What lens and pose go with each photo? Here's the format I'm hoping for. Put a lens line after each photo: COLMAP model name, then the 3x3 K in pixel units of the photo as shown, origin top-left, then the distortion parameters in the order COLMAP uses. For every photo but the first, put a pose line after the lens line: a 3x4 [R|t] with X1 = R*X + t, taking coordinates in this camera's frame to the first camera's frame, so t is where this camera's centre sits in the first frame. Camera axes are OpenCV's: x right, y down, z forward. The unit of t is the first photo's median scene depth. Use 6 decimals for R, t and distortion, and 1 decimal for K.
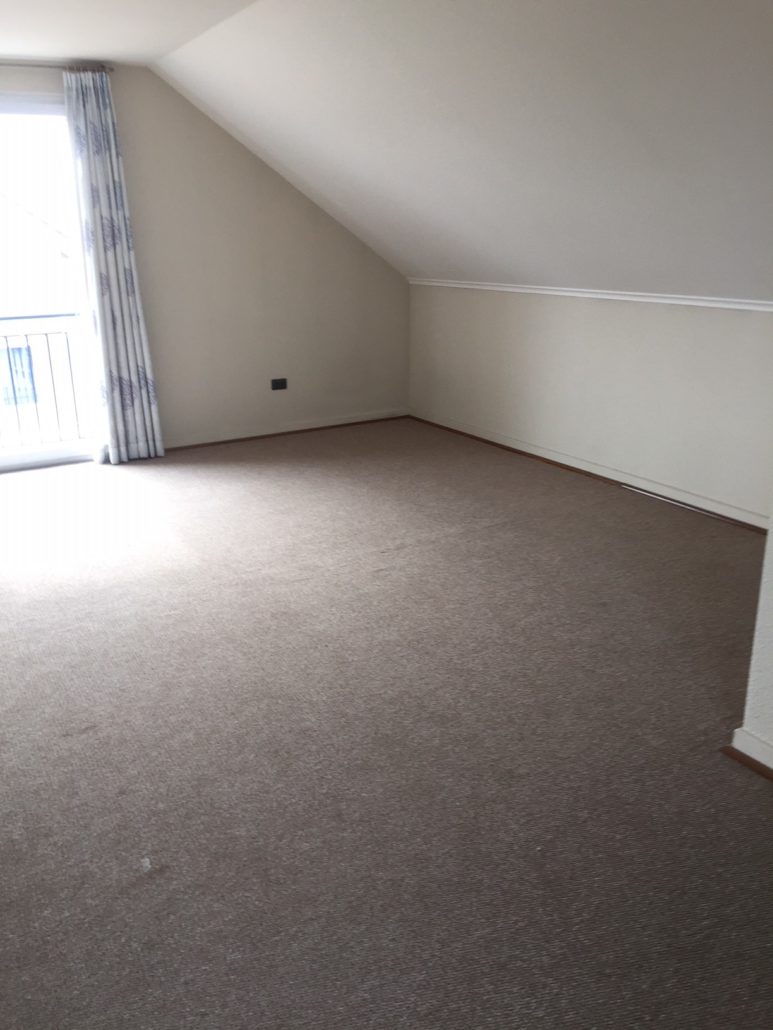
lens RADIAL K [[872.1, 0, 383.3], [0, 872.1, 519.9], [0, 0, 1]] dist [0.071797, -0.106351]
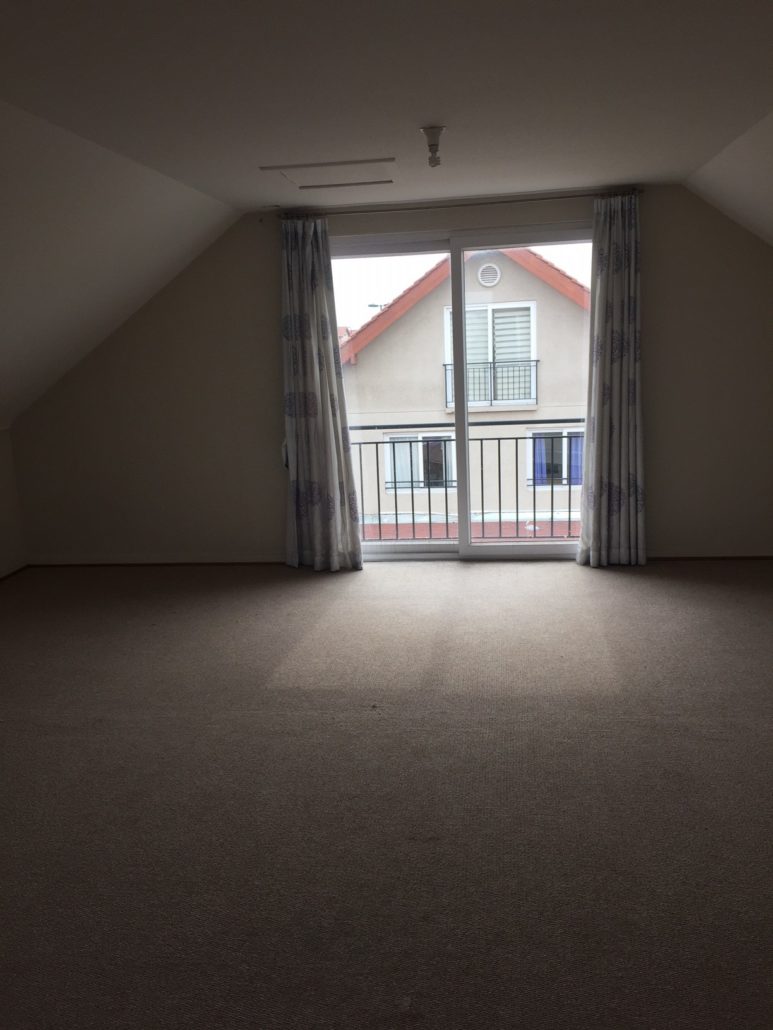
lens RADIAL K [[872.1, 0, 383.3], [0, 872.1, 519.9], [0, 0, 1]] dist [0.071797, -0.106351]
pose [[0.797952, 0.111424, -0.592332, 0.099201], [-0.162201, 0.986206, -0.032990, -0.047376], [0.580486, 0.122401, 0.805018, 0.042697]]
